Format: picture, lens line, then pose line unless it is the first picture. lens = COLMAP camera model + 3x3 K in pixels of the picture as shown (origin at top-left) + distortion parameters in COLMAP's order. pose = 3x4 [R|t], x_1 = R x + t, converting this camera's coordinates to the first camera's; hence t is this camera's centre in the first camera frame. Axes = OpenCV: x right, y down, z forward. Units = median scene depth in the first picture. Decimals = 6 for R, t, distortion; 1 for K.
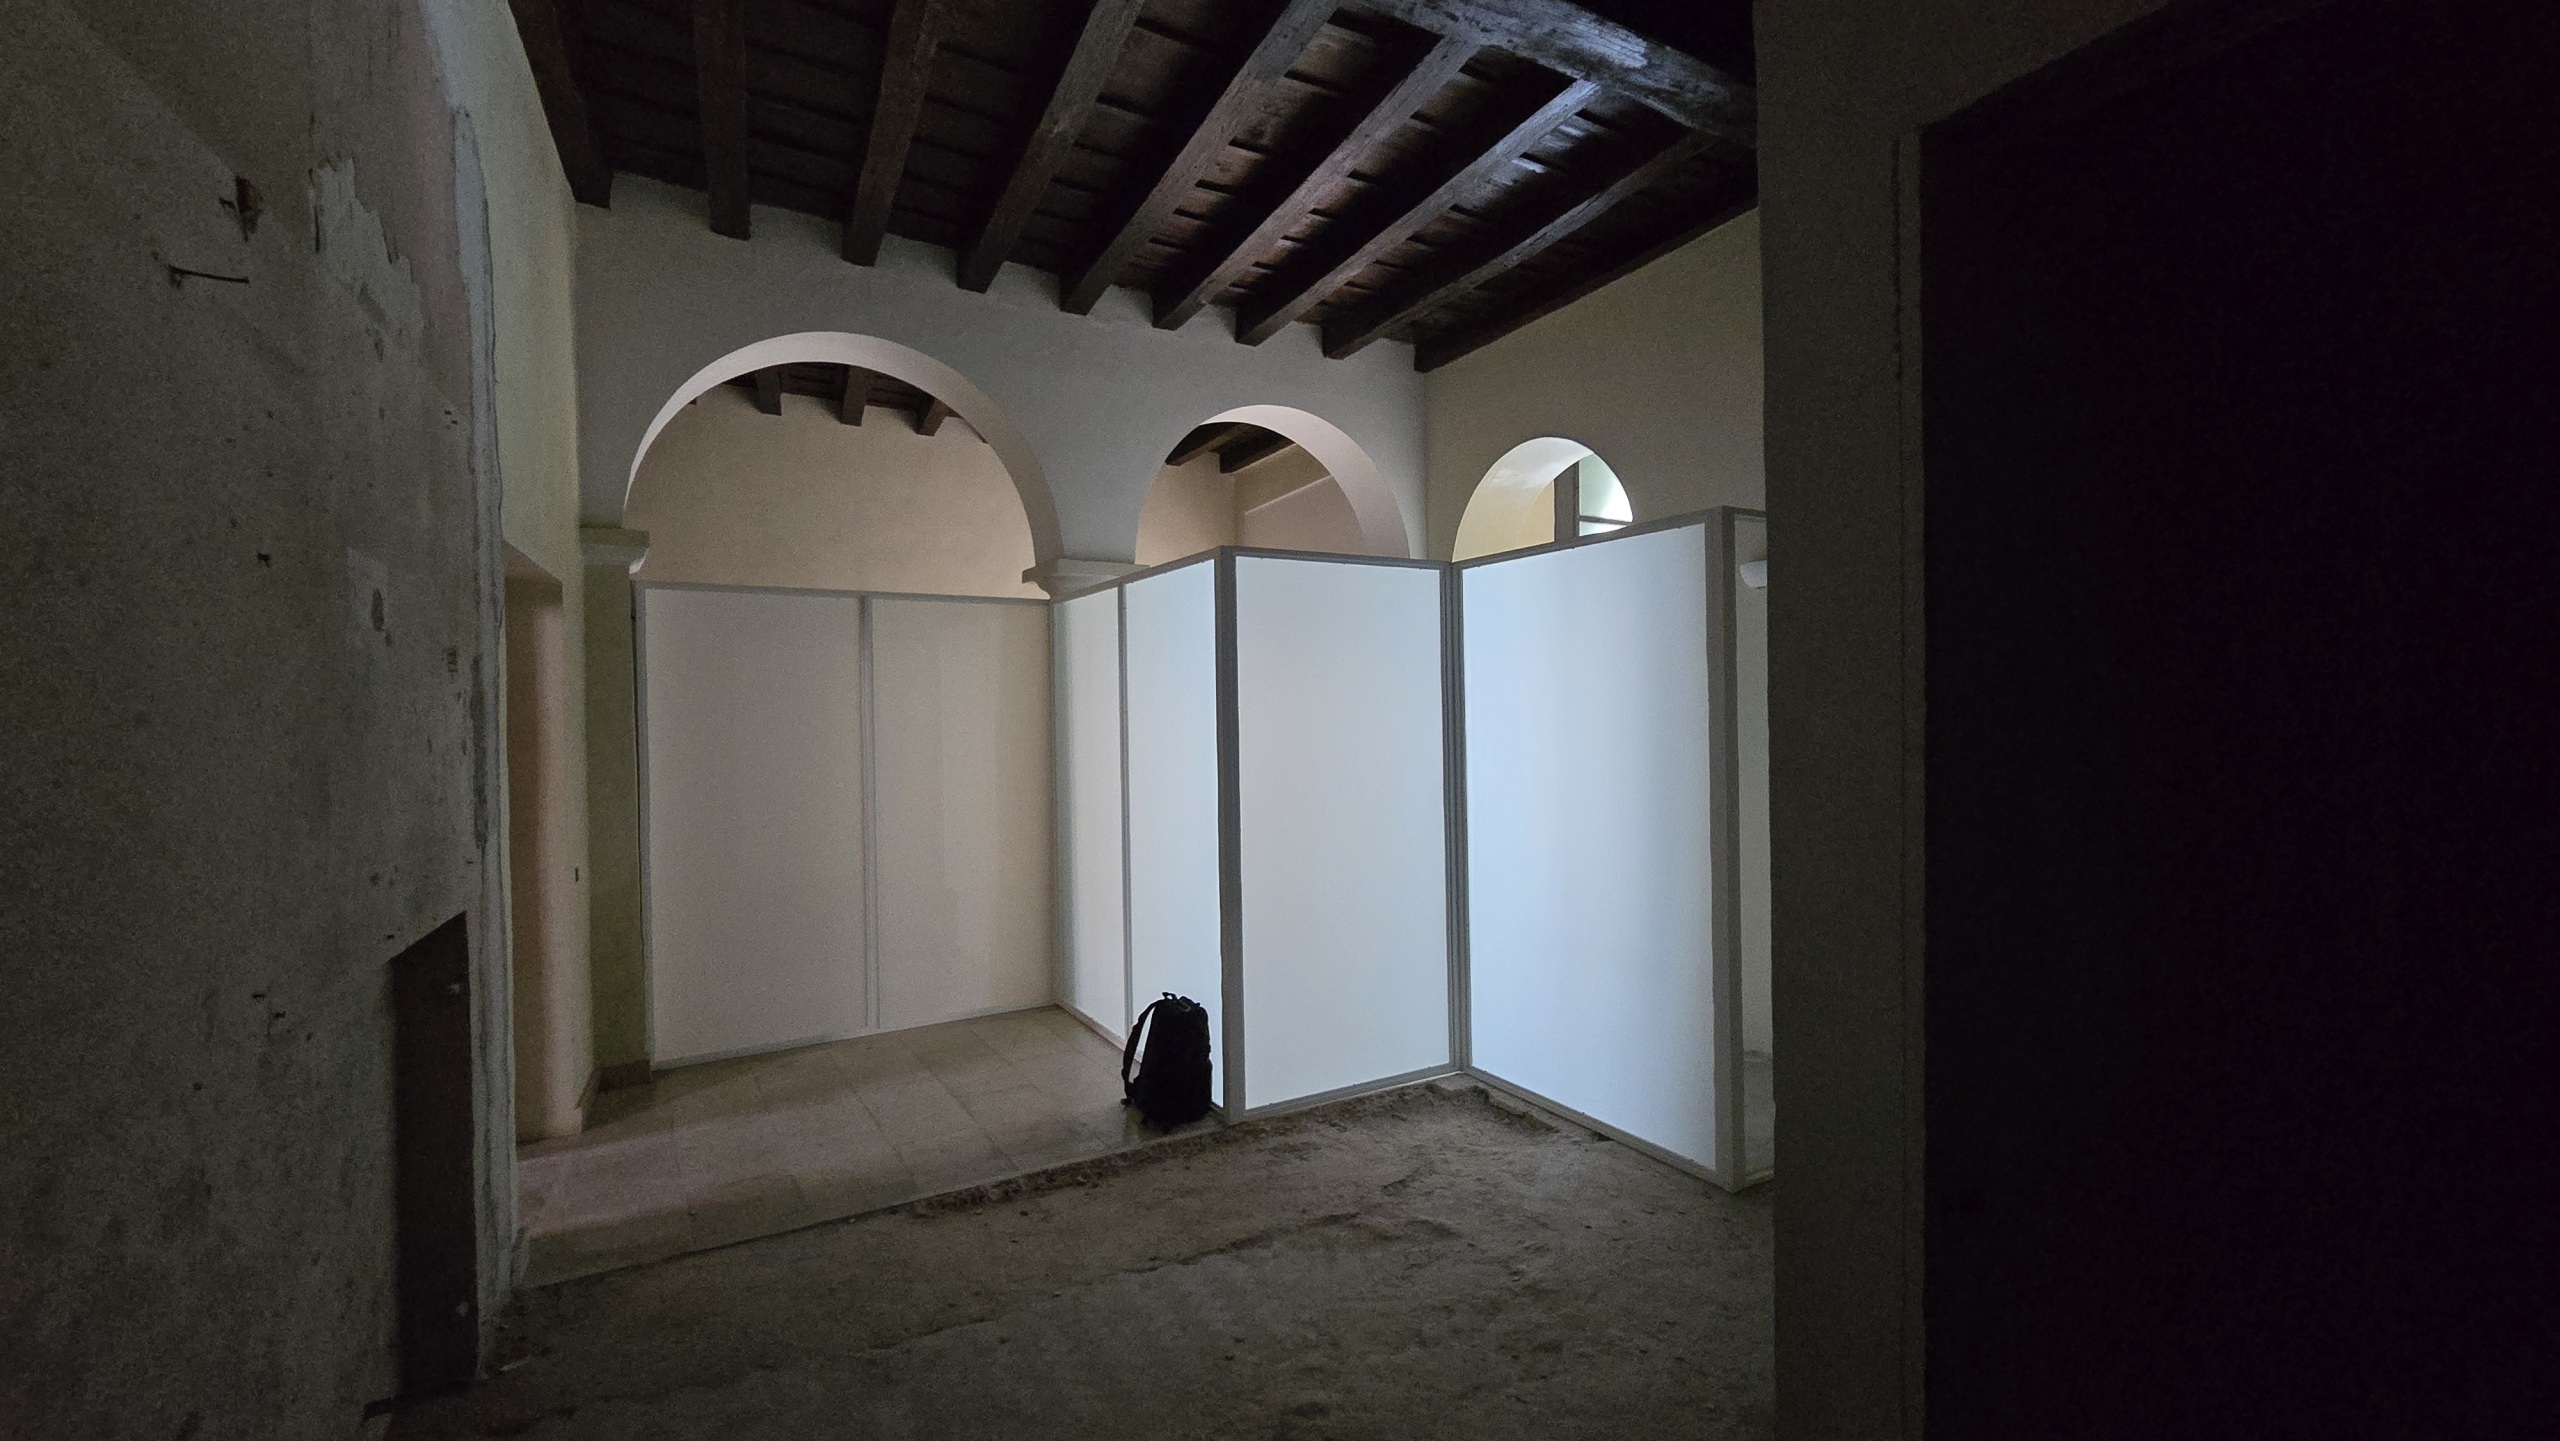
lens RADIAL K [[1014.4, 0, 1280.0], [0, 1014.4, 720.5], [0, 0, 1]] dist [-0.000102, -0.000229]
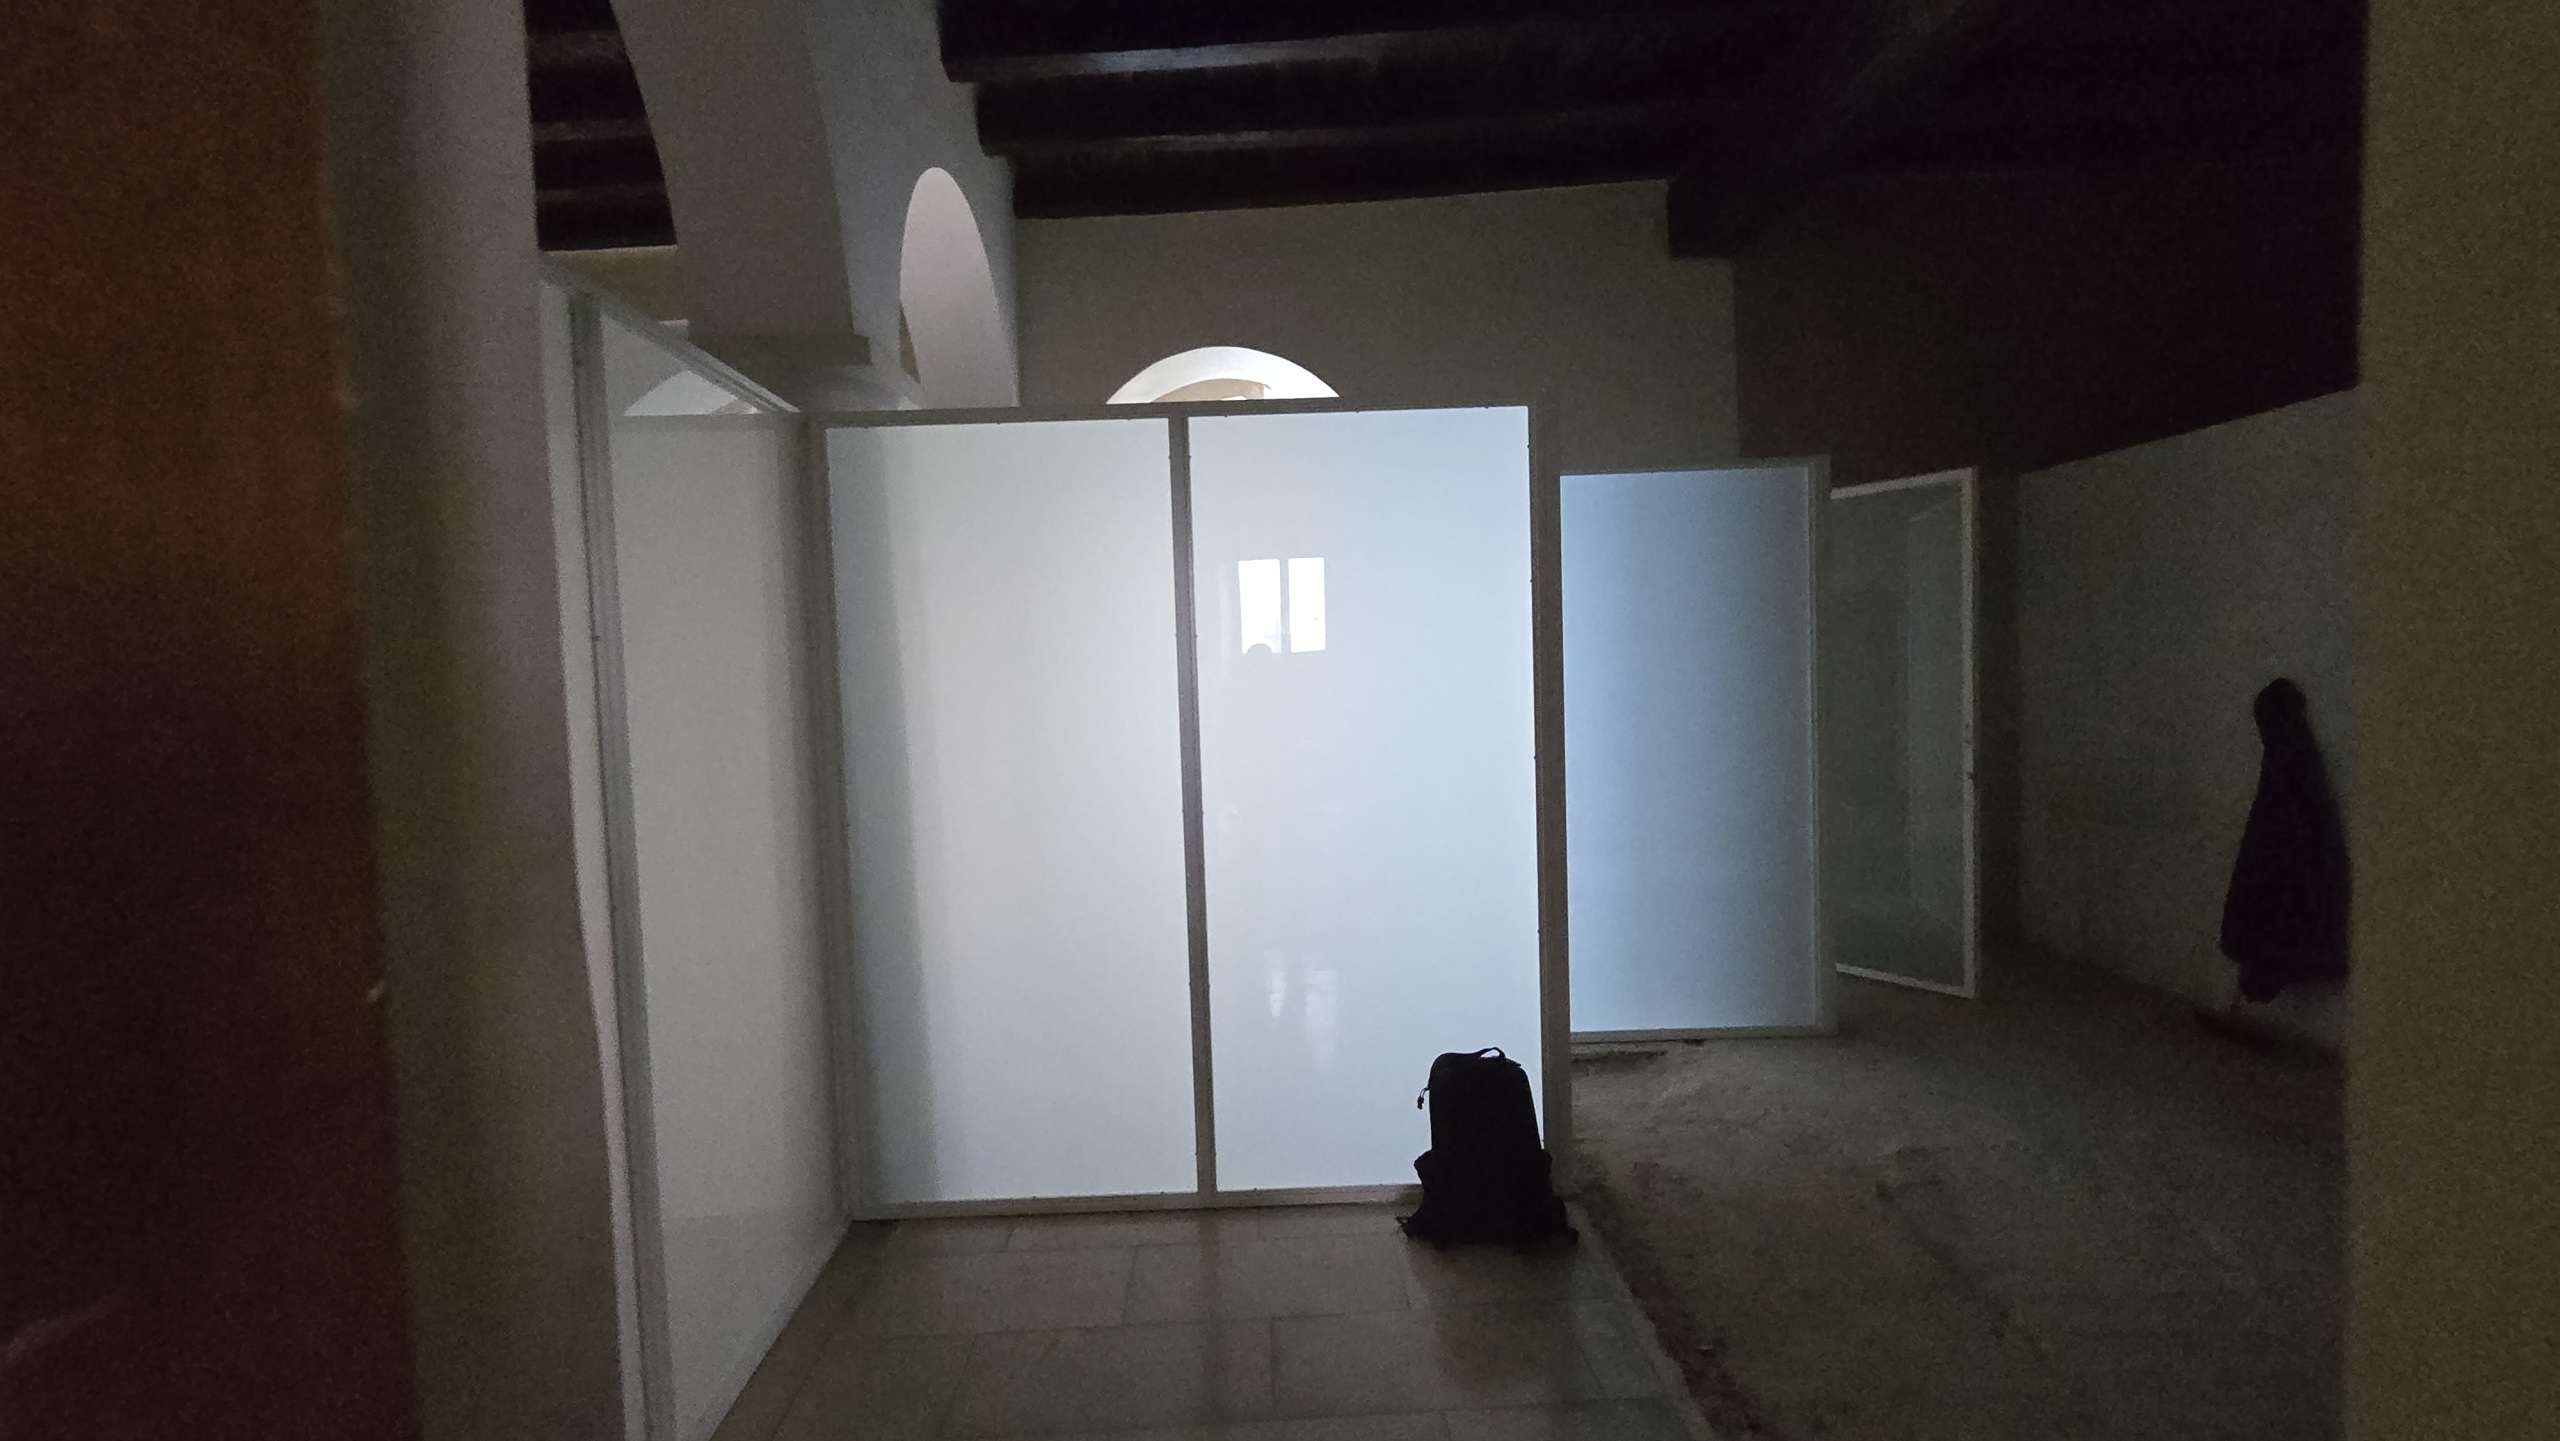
lens RADIAL K [[980.1, 0, 1277.0], [0, 980.1, 727.8], [0, 0, 1]] dist [0.000969, 0.000635]
pose [[0.524323, -0.051397, 0.849967, -0.665412], [0.028564, 0.998677, 0.042769, 0.015865], [-0.851040, 0.001854, 0.525097, 0.701251]]
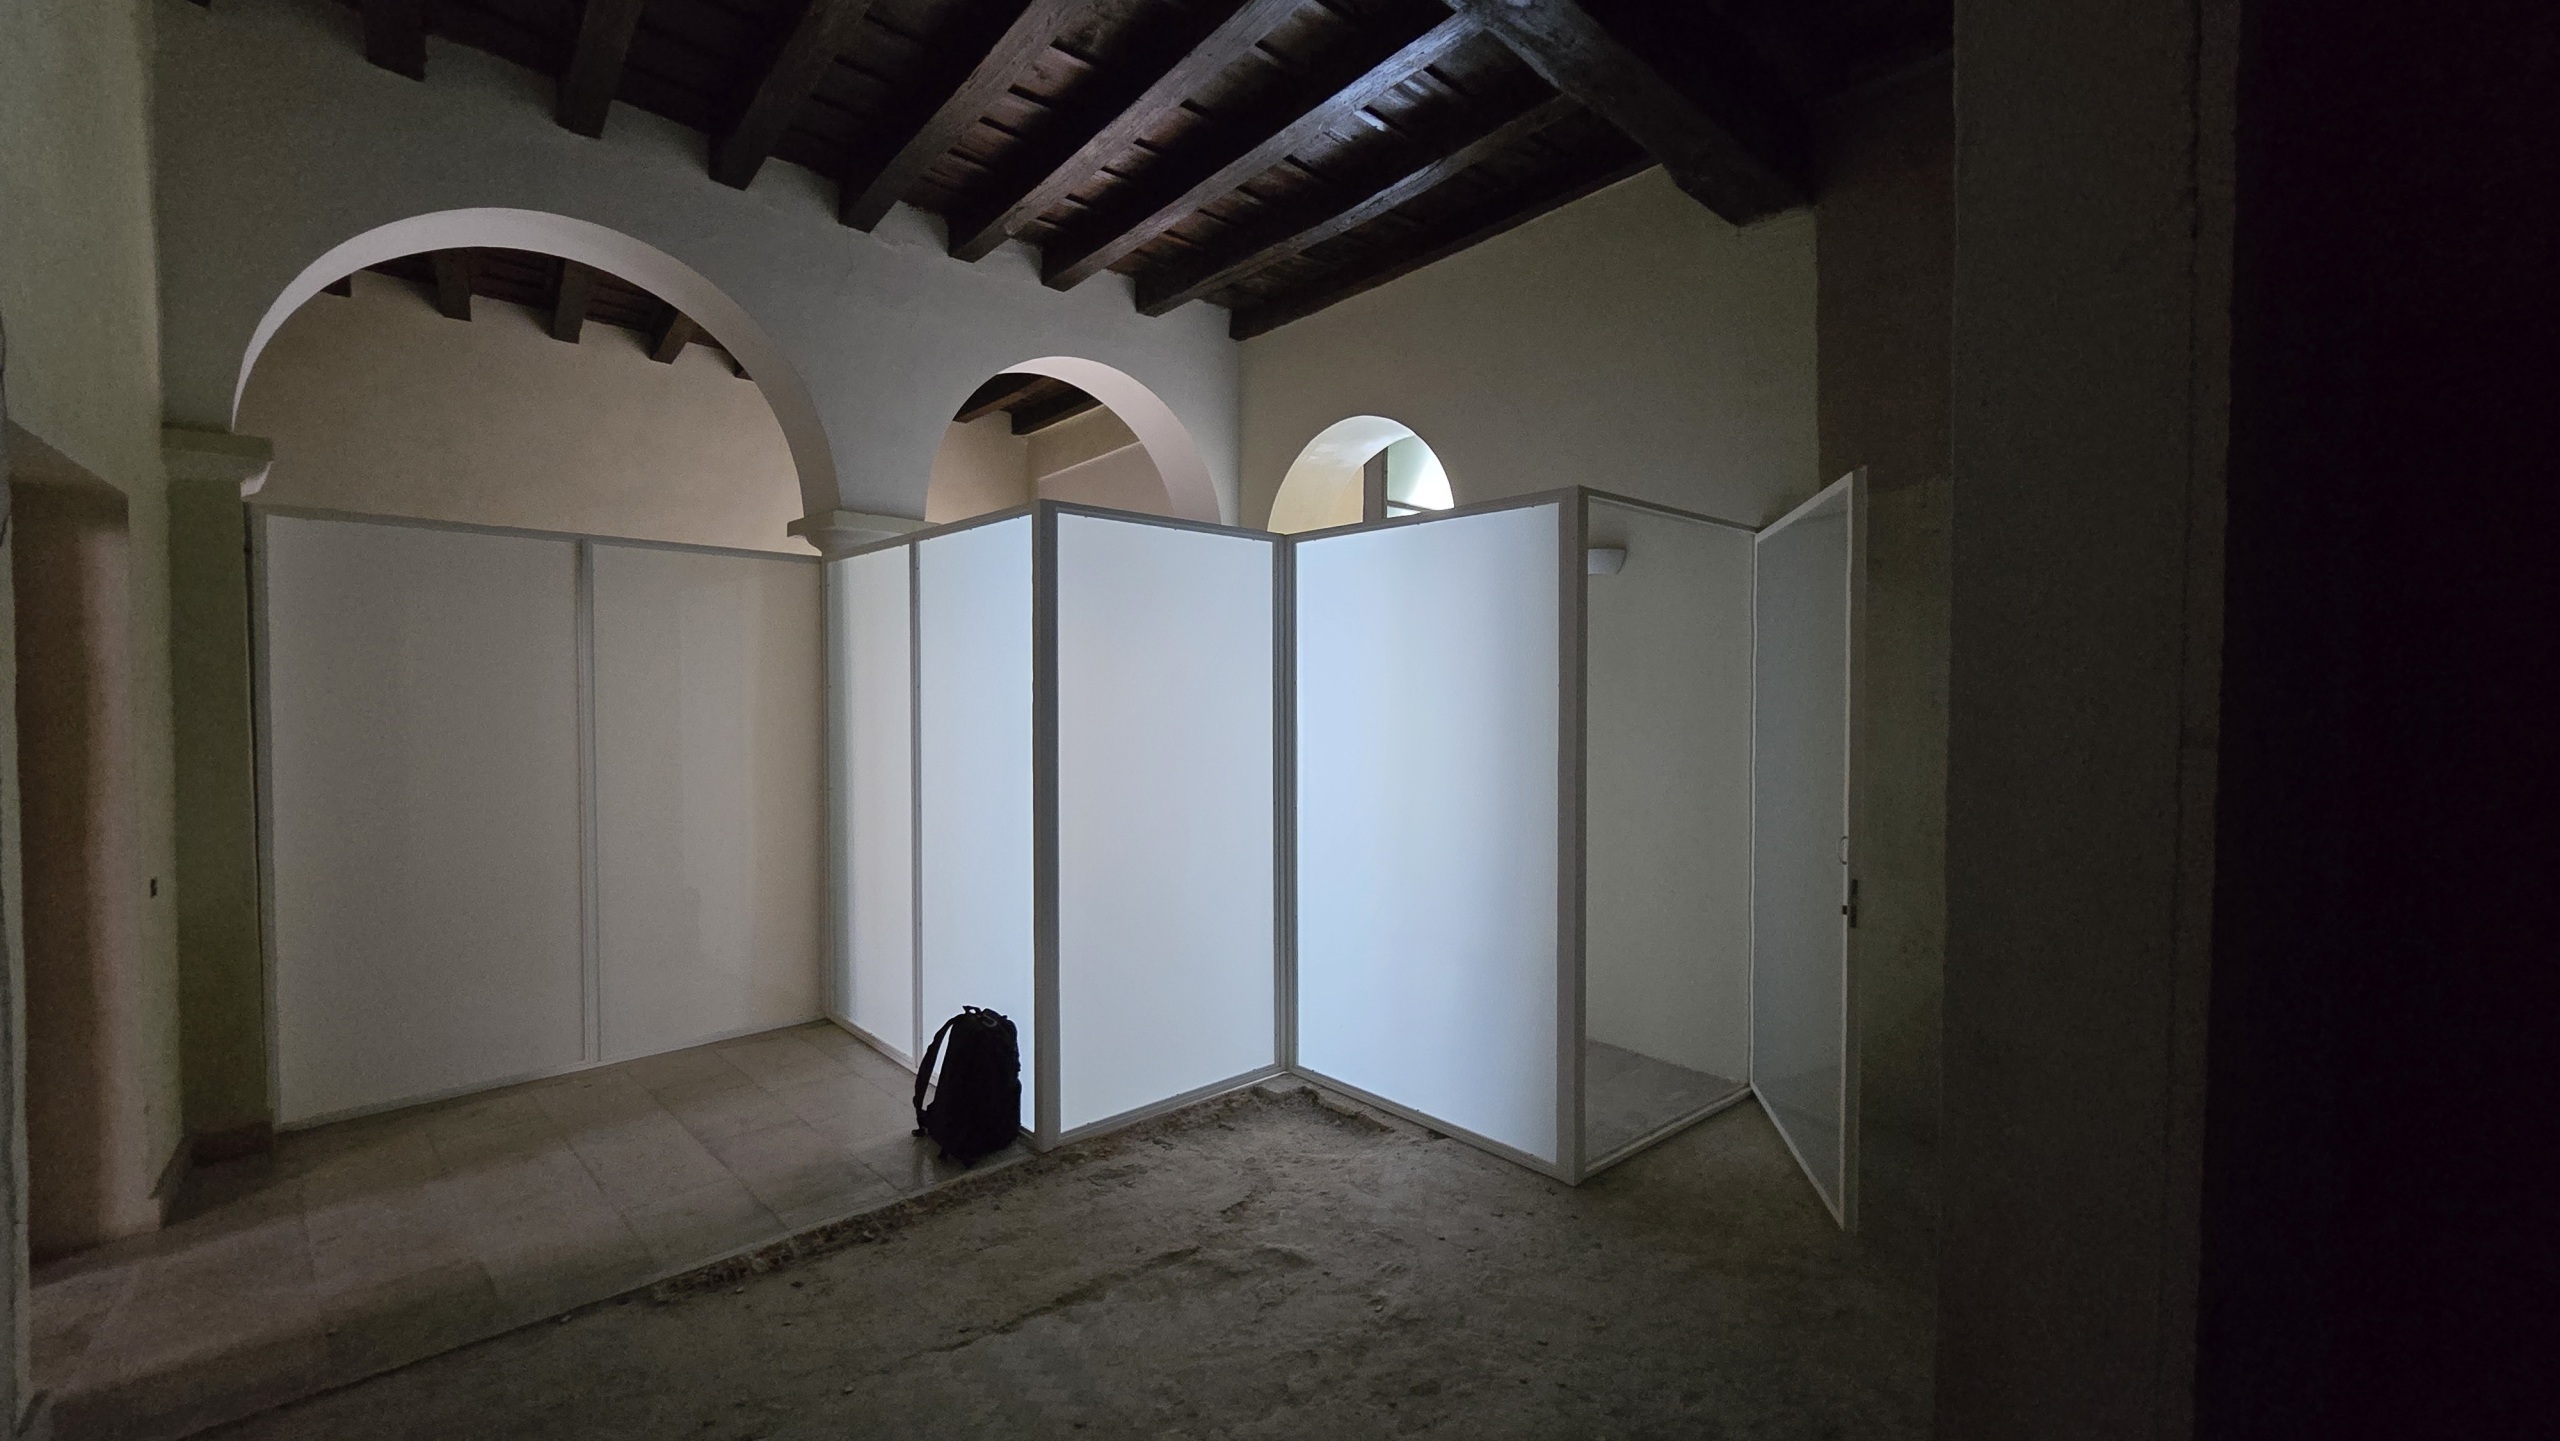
lens RADIAL K [[1014.4, 0, 1280.0], [0, 1014.4, 720.5], [0, 0, 1]] dist [-0.000102, -0.000229]
pose [[0.976567, 0.012566, 0.214845, -0.036410], [-0.016238, 0.999751, 0.015336, 0.002566], [-0.214599, -0.018465, 0.976528, 0.080109]]
